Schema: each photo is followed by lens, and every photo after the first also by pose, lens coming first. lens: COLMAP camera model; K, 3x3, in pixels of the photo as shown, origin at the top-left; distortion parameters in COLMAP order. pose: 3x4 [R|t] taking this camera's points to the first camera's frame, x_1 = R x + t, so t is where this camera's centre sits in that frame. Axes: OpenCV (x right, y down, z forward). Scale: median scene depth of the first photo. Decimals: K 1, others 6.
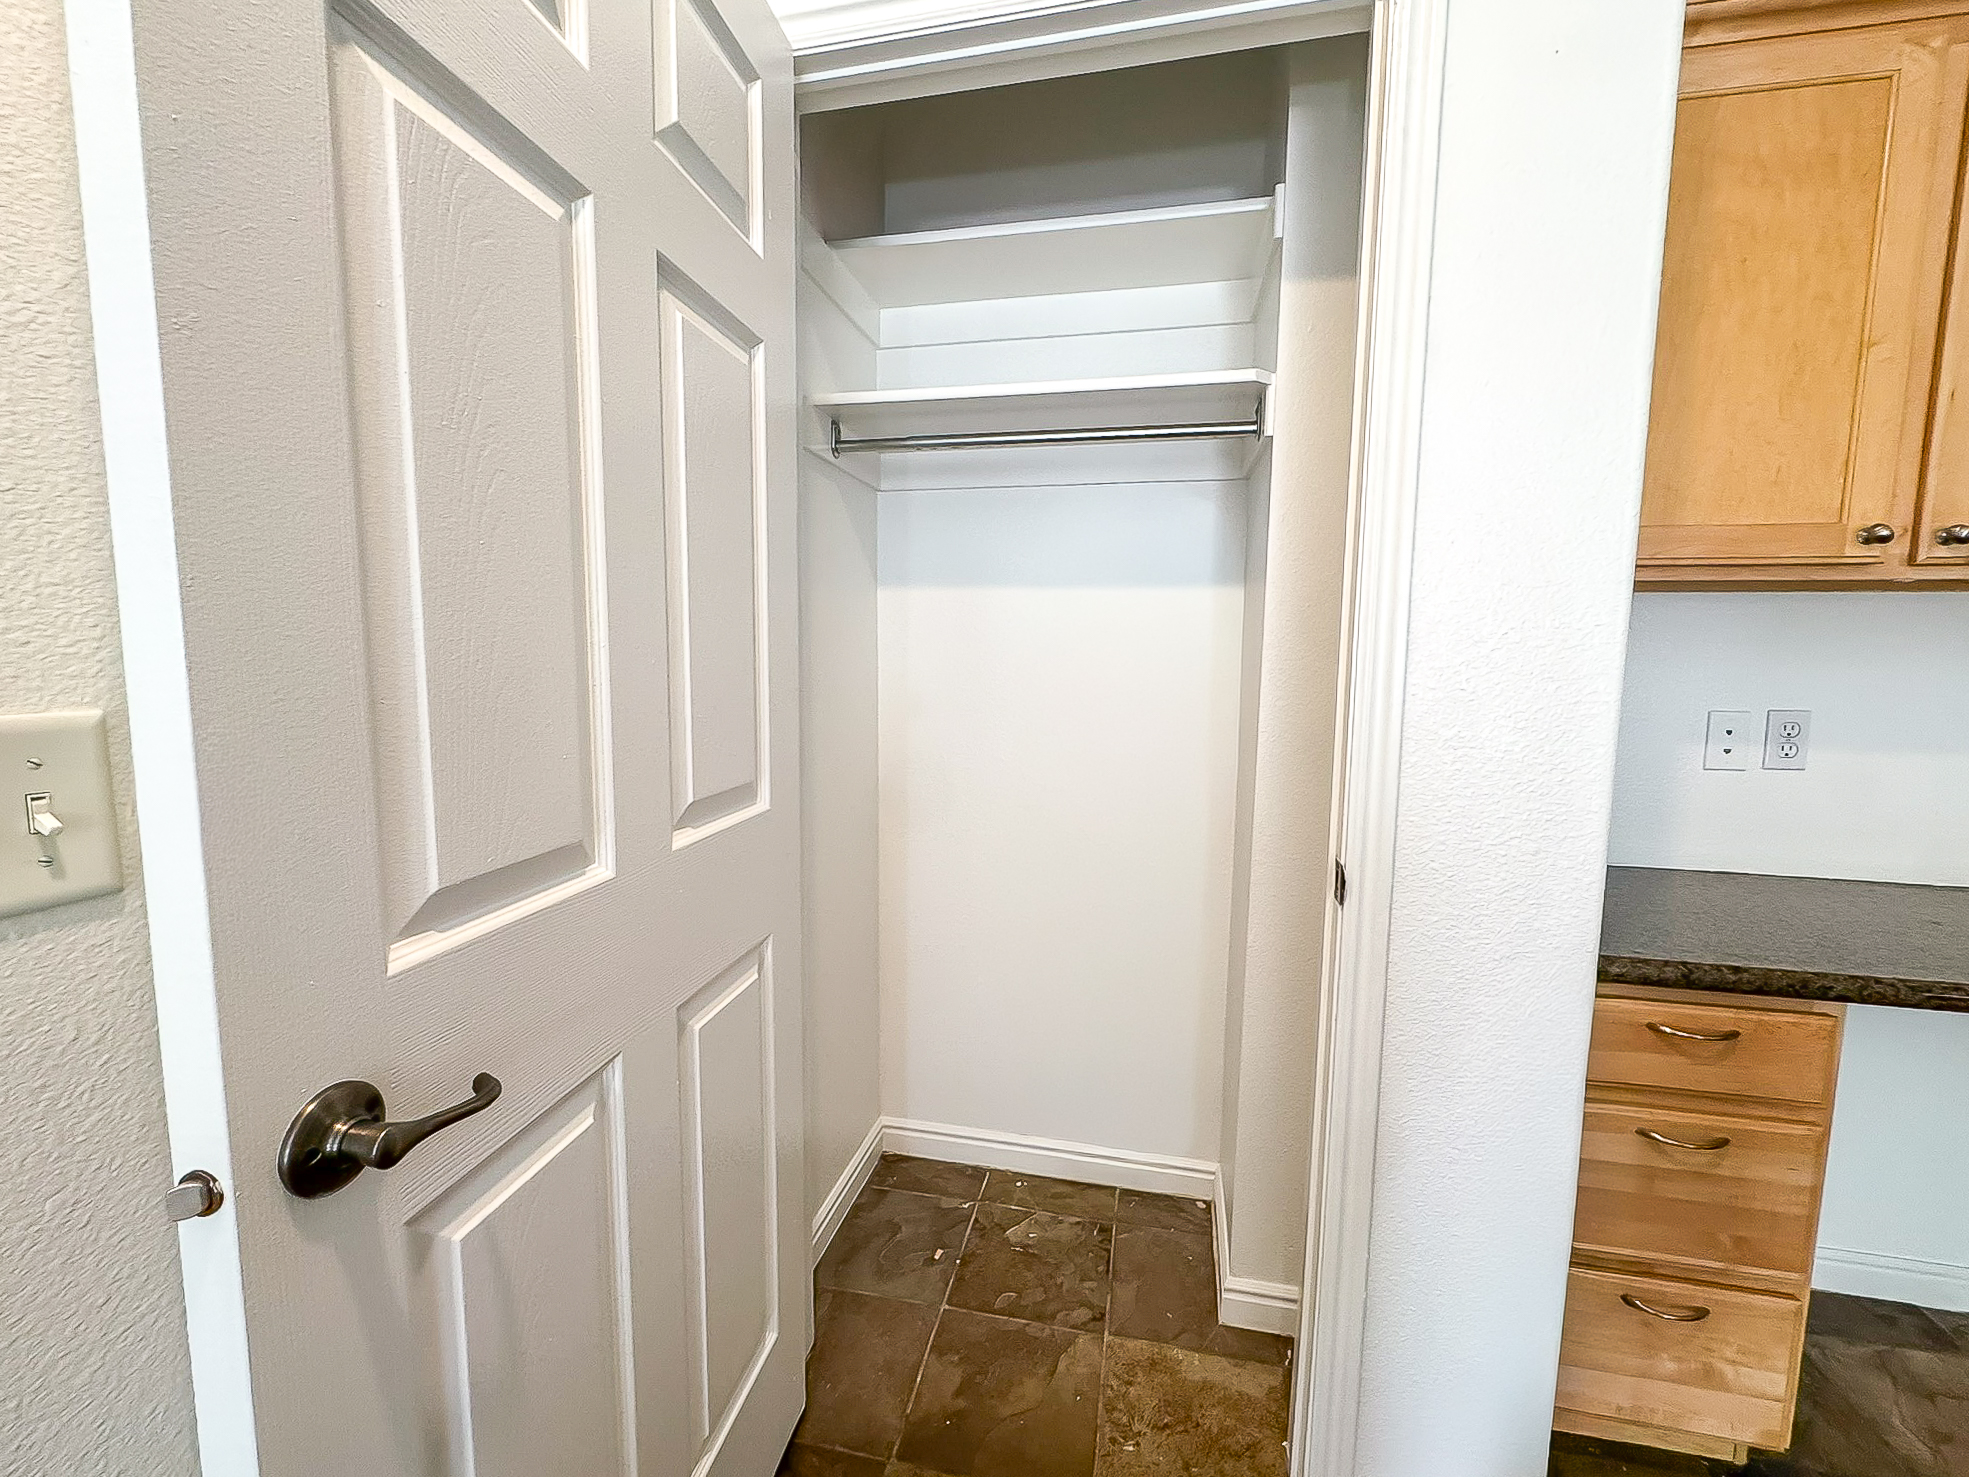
lens RADIAL K [[799.9, 0, 984.5], [0, 799.9, 738.5], [0, 0, 1]] dist [-0.001551, 0.000011]
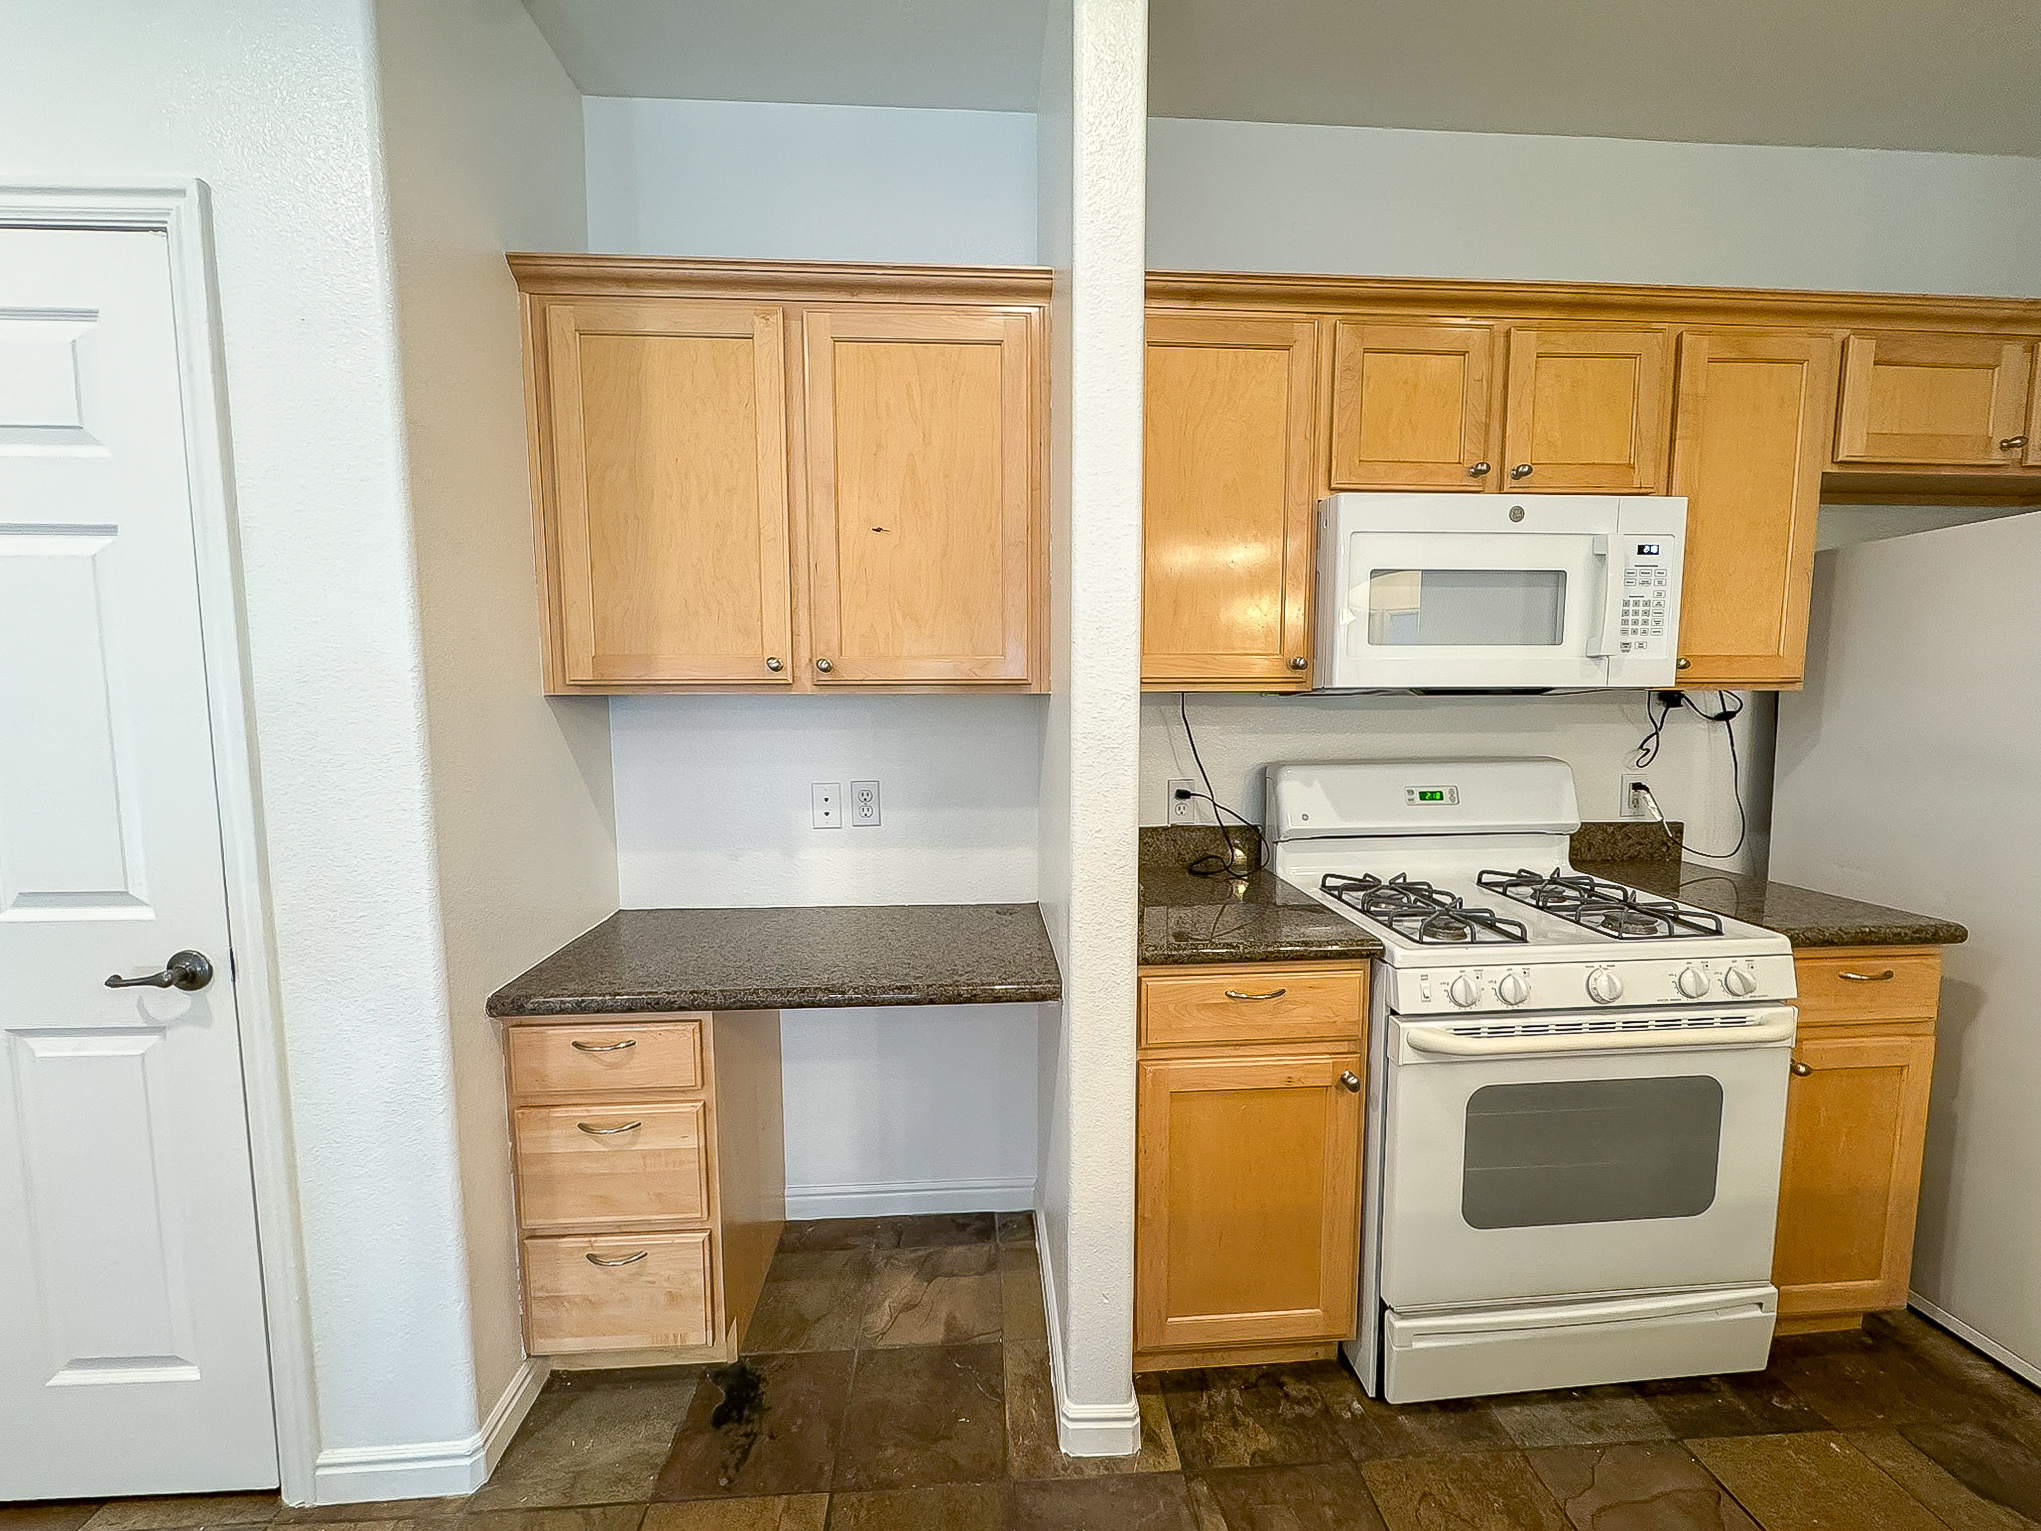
lens RADIAL K [[820.1, 0, 1018.5], [0, 820.1, 759.7], [0, 0, 1]] dist [-0.003003, -0.000151]
pose [[0.962699, -0.044476, 0.266893, 0.977016], [0.042750, 0.999010, 0.012278, -0.083253], [-0.267175, -0.000411, 0.963648, -0.404940]]
